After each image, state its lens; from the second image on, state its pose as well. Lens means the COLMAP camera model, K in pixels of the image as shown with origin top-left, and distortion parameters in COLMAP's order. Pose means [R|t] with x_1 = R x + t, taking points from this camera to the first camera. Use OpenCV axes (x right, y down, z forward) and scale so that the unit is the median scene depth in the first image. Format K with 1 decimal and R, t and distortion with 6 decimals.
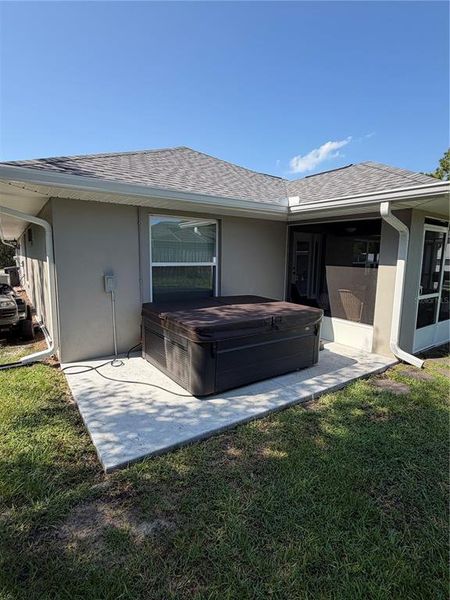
lens RADIAL K [[313.9, 0, 225.0], [0, 313.9, 300.0], [0, 0, 1]] dist [-0.003093, -0.000437]
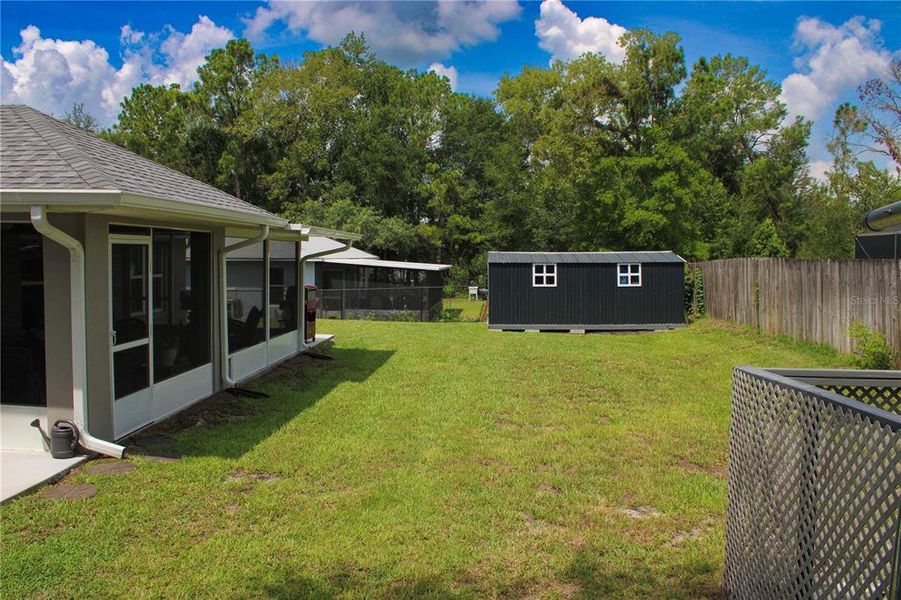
lens RADIAL K [[750.5, 0, 447.3], [0, 750.5, 296.2], [0, 0, 1]] dist [-0.165077, 0.144677]
pose [[0.630642, -0.048311, 0.774569, -0.081282], [0.104417, 0.994268, -0.023000, -0.009049], [-0.769018, 0.095383, 0.632071, -0.425581]]
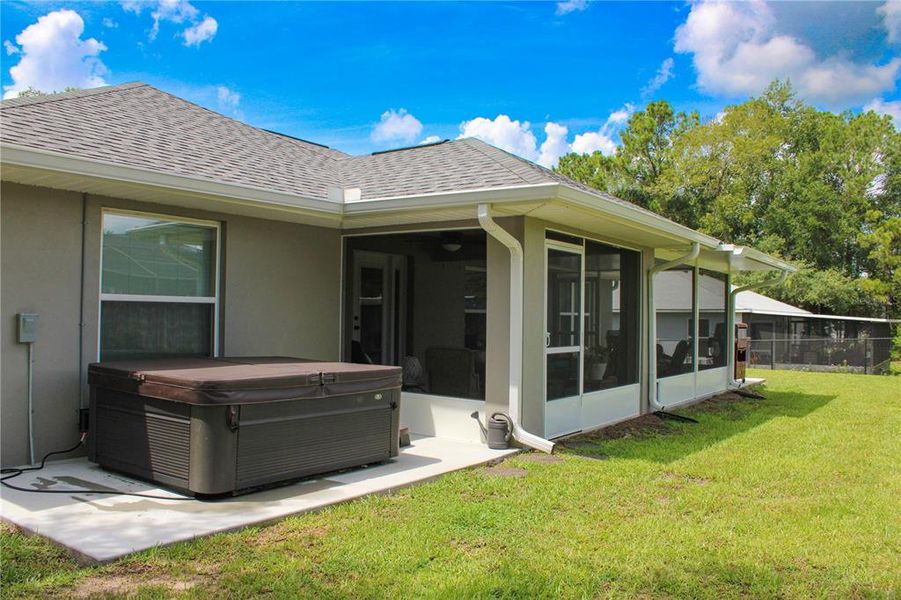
lens RADIAL K [[750.5, 0, 447.3], [0, 750.5, 296.2], [0, 0, 1]] dist [-0.165077, 0.144677]
pose [[0.944454, 0.007537, 0.328557, -0.077460], [0.045356, 0.987181, -0.153022, 0.103030], [-0.325499, 0.159424, 0.932005, -0.365404]]
